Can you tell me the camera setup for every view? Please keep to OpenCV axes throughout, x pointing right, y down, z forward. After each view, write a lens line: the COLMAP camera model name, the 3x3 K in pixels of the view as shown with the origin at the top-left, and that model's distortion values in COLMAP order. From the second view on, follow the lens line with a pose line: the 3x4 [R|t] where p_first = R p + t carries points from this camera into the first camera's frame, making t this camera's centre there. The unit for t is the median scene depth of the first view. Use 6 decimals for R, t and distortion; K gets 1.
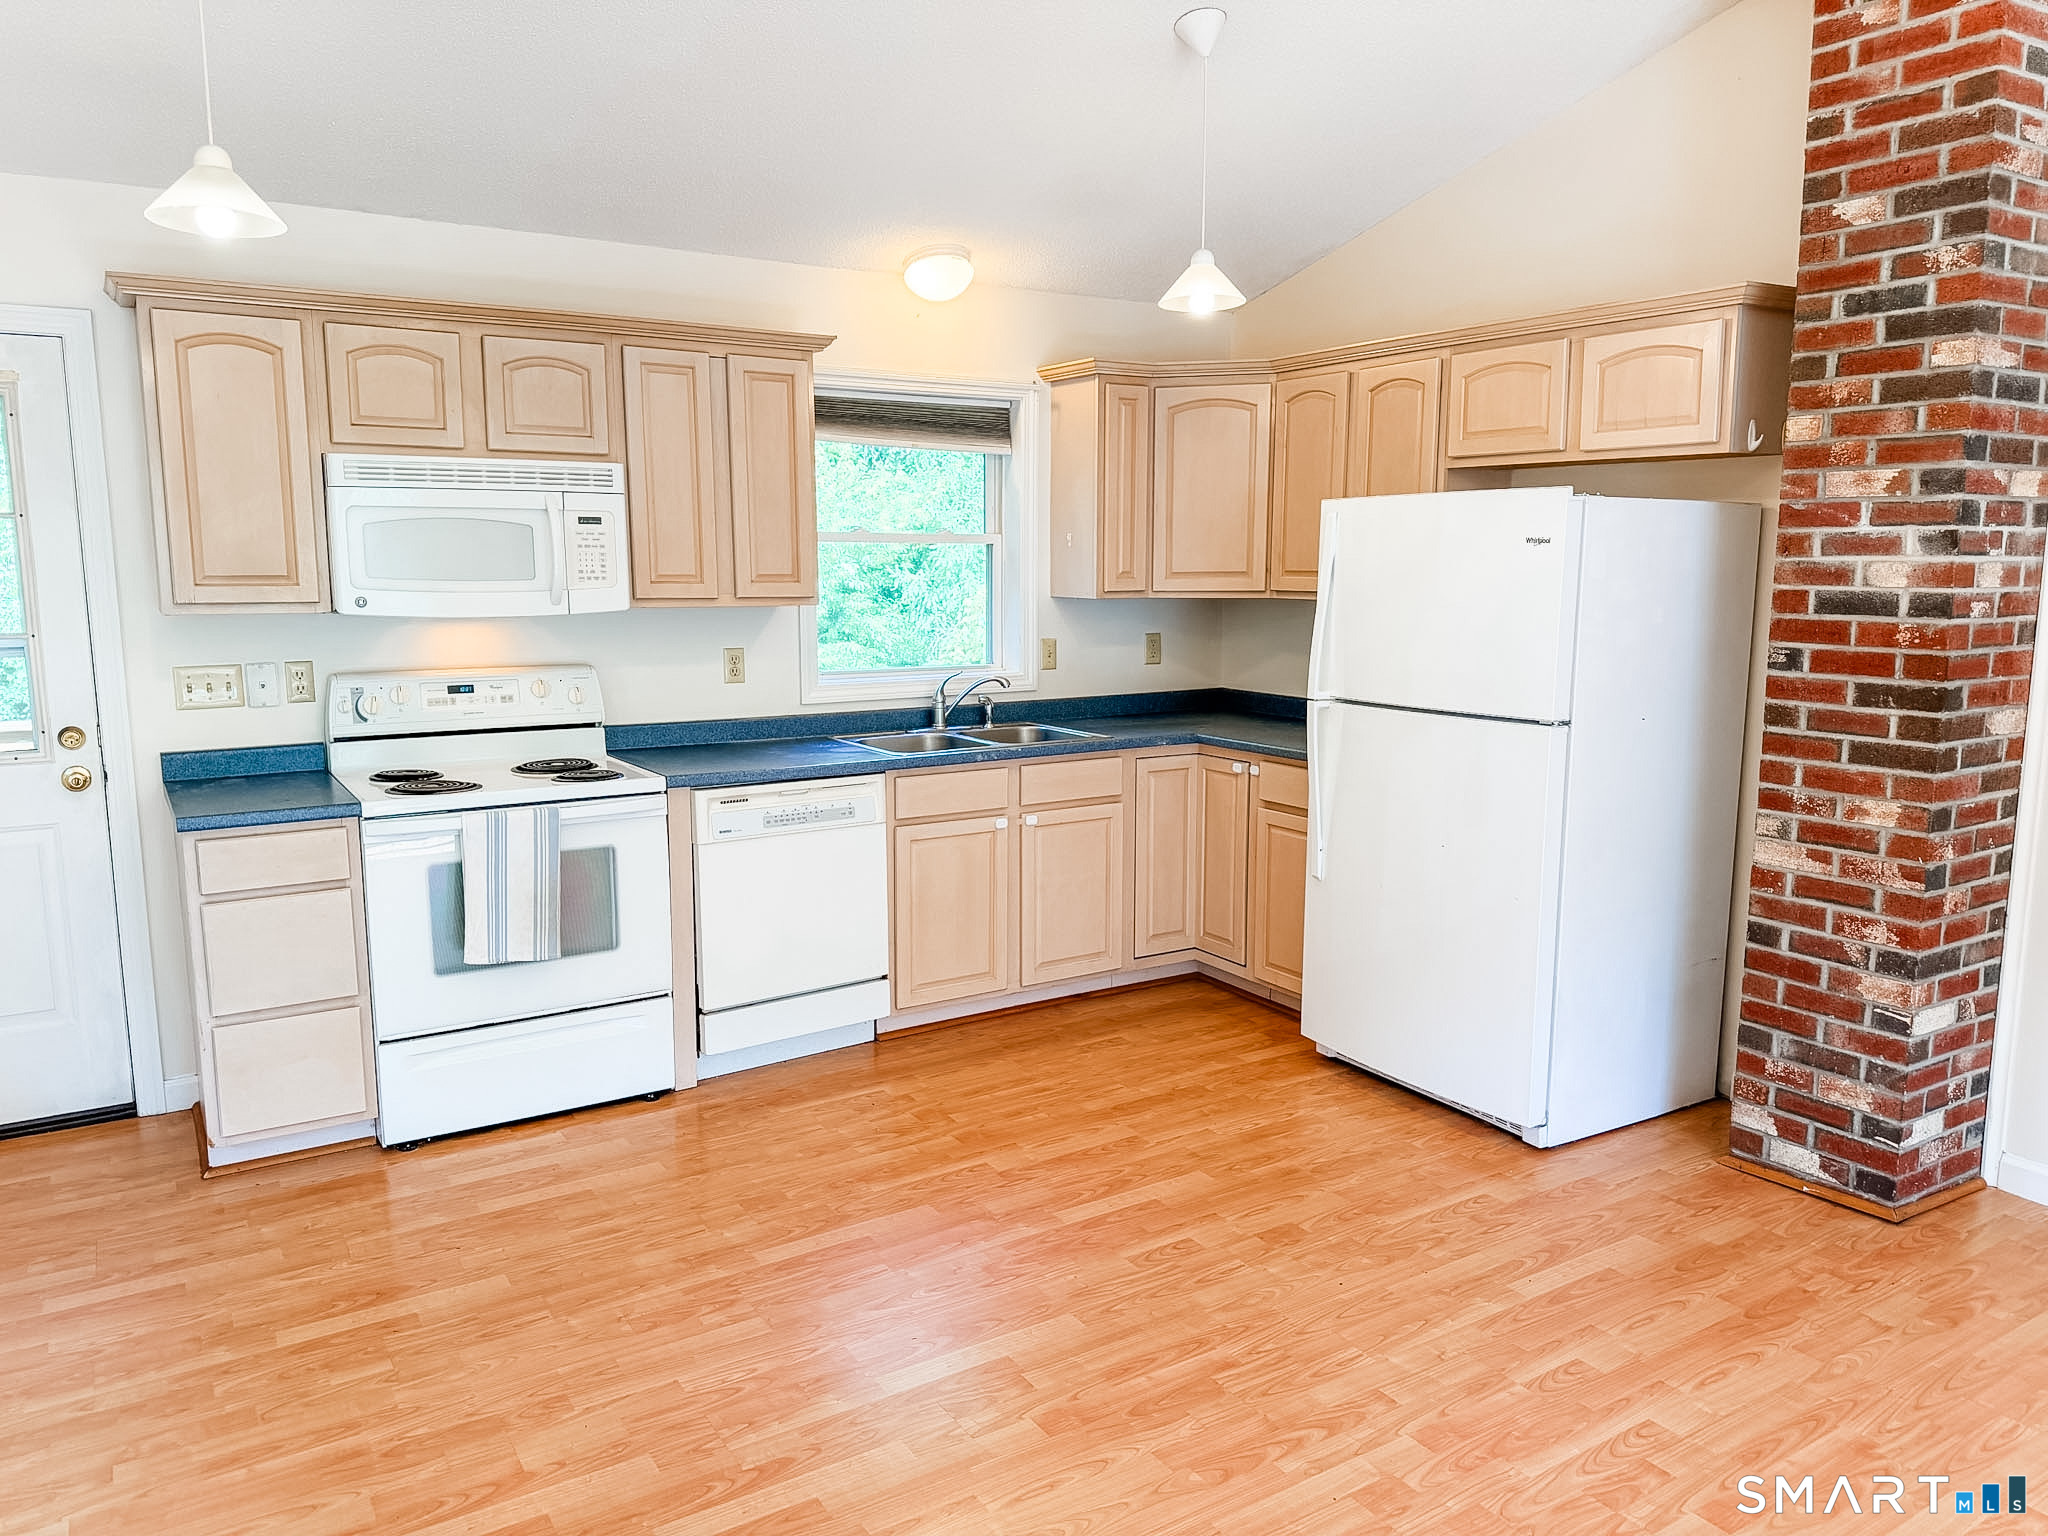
lens RADIAL K [[1434.4, 0, 1014.1], [0, 1434.4, 770.5], [0, 0, 1]] dist [0.033618, -0.038446]
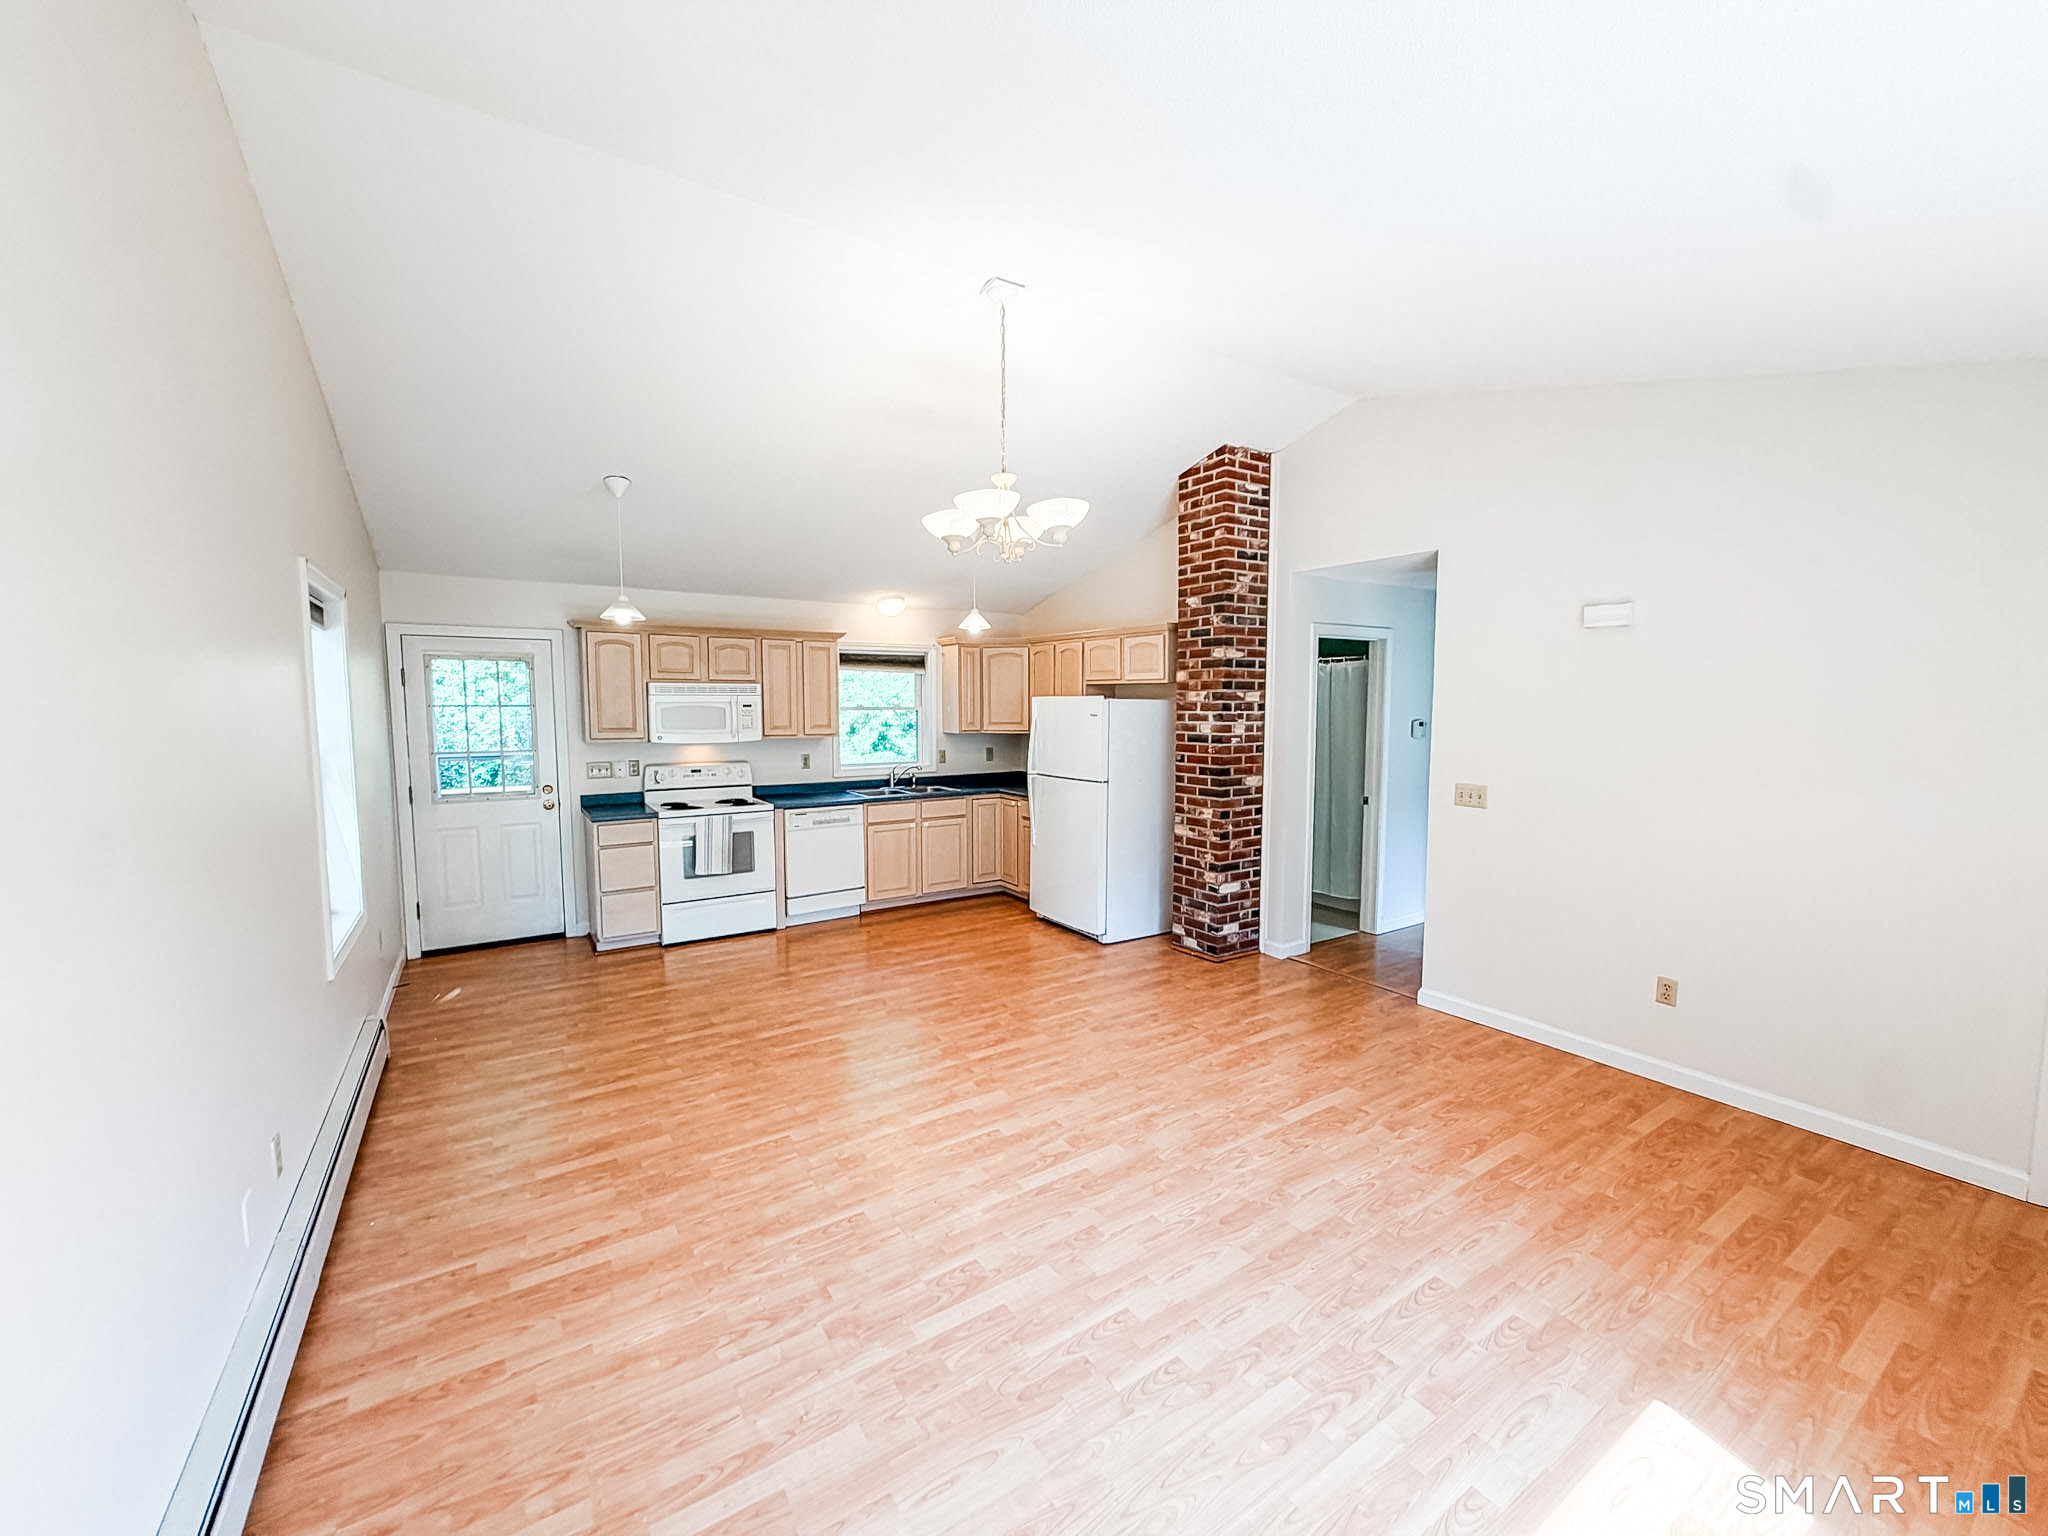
lens RADIAL K [[807.7, 0, 1011.3], [0, 807.7, 768.2], [0, 0, 1]] dist [-0.000042, 0.000013]
pose [[0.999922, -0.001655, 0.012415, 0.191541], [0.002494, 0.997691, -0.067877, 0.045362], [-0.012274, 0.067903, 0.997616, -0.530722]]
